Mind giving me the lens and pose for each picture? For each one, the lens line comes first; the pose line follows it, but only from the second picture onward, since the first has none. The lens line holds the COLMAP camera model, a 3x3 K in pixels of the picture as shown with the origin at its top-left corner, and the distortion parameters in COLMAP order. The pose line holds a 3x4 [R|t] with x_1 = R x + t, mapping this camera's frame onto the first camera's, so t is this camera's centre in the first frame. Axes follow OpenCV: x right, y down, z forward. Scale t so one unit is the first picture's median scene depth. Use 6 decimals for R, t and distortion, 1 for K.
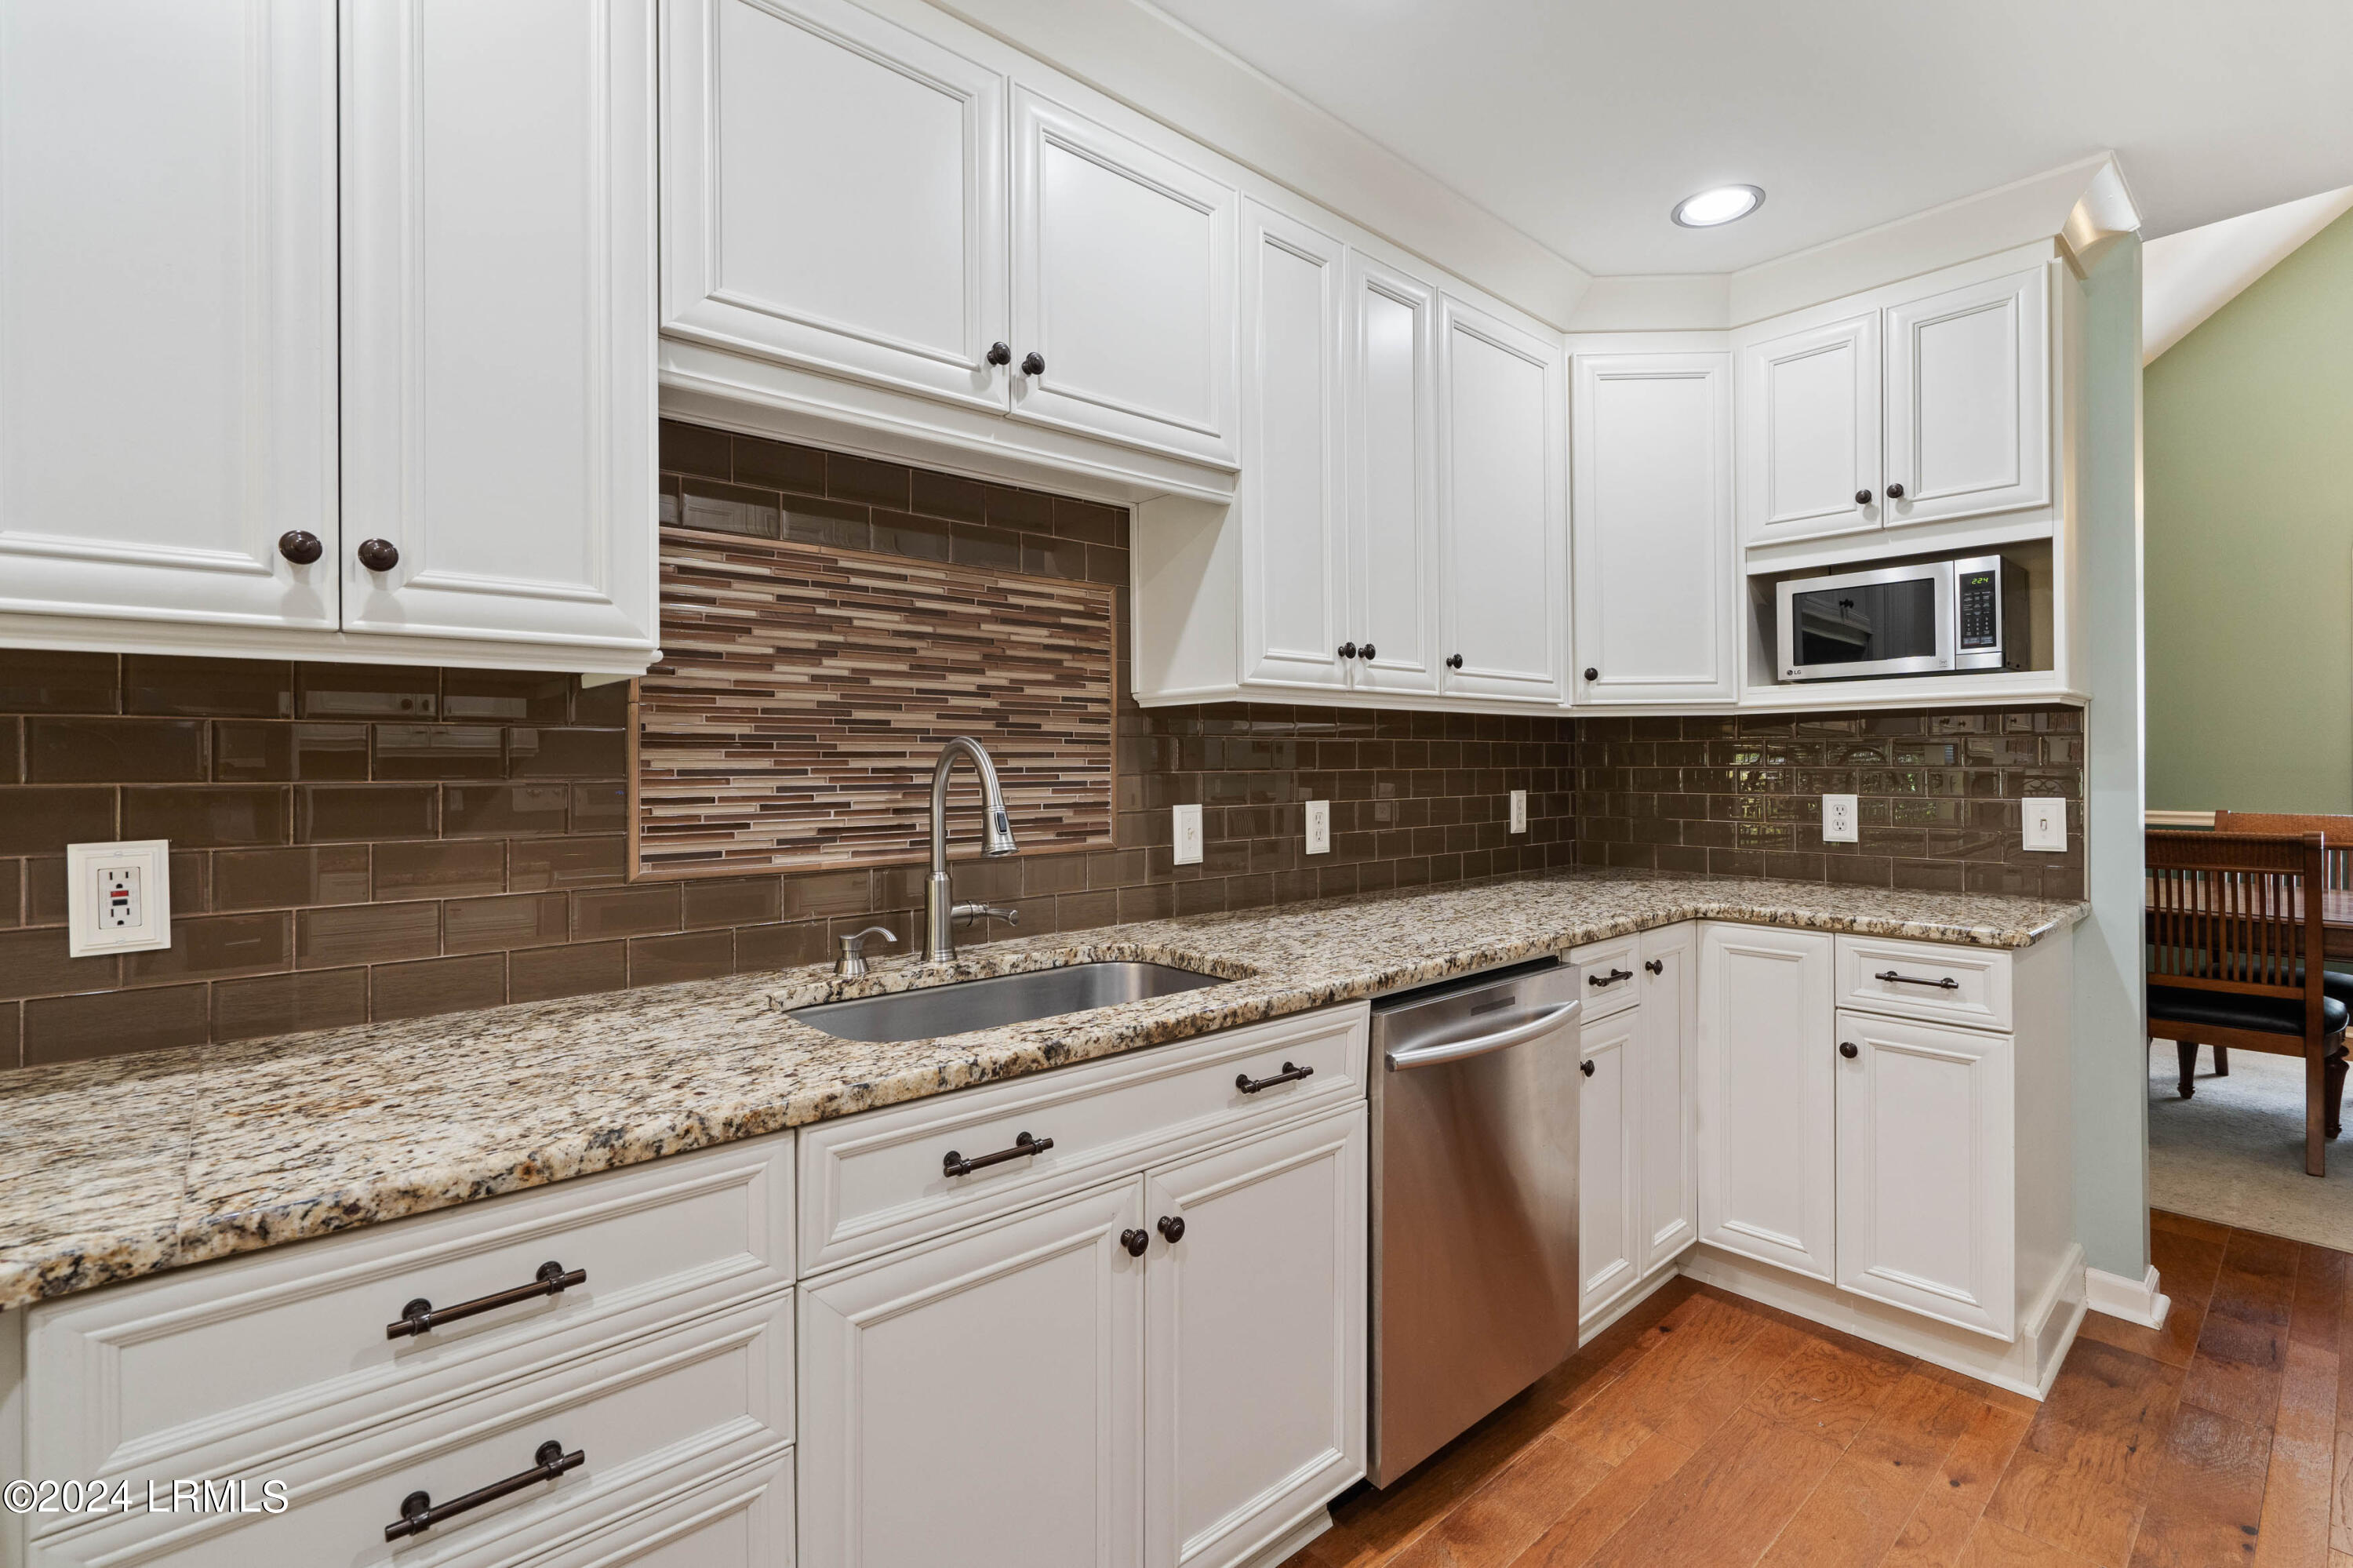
lens RADIAL K [[1071.2, 0, 1168.0], [0, 1071.2, 760.8], [0, 0, 1]] dist [-0.004486, 0.001440]
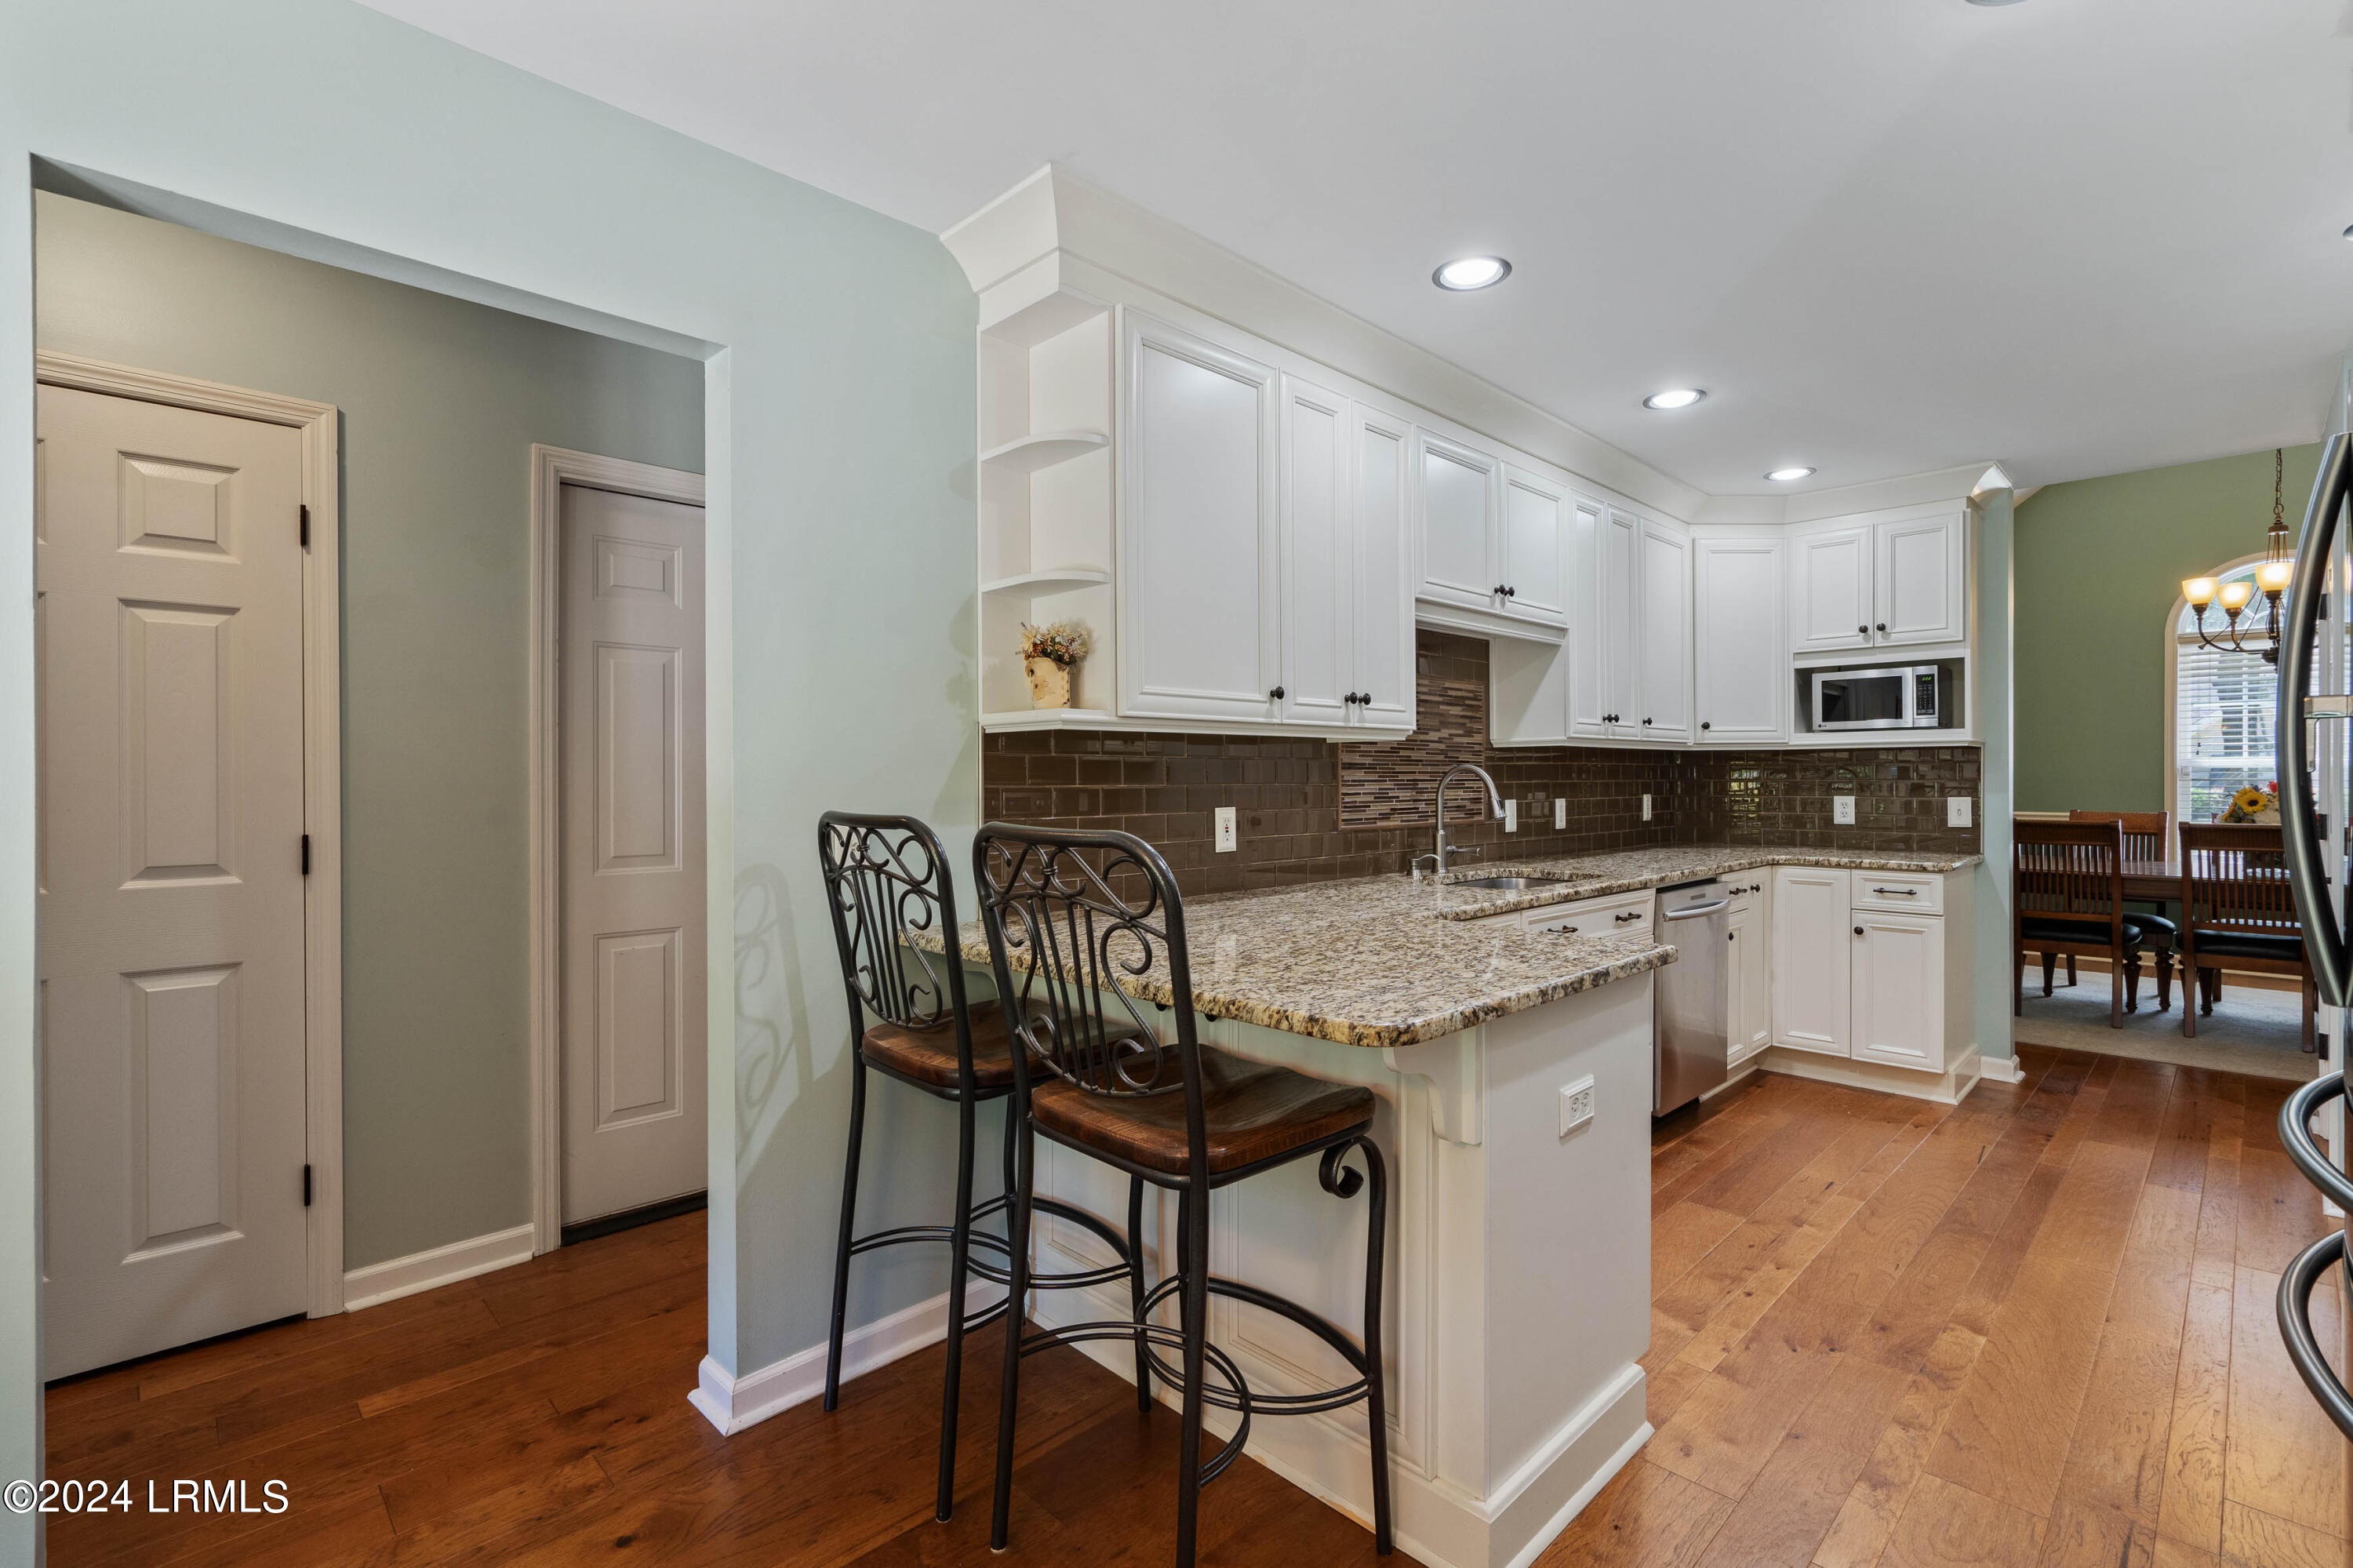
lens RADIAL K [[1061.6, 0, 1176.7], [0, 1061.6, 780.4], [0, 0, 1]] dist [-0.003150, 0.001496]
pose [[0.998727, 0.001795, 0.050404, -0.674478], [-0.002042, 0.999986, 0.004853, 0.000041], [-0.050395, -0.004950, 0.998717, -0.823454]]
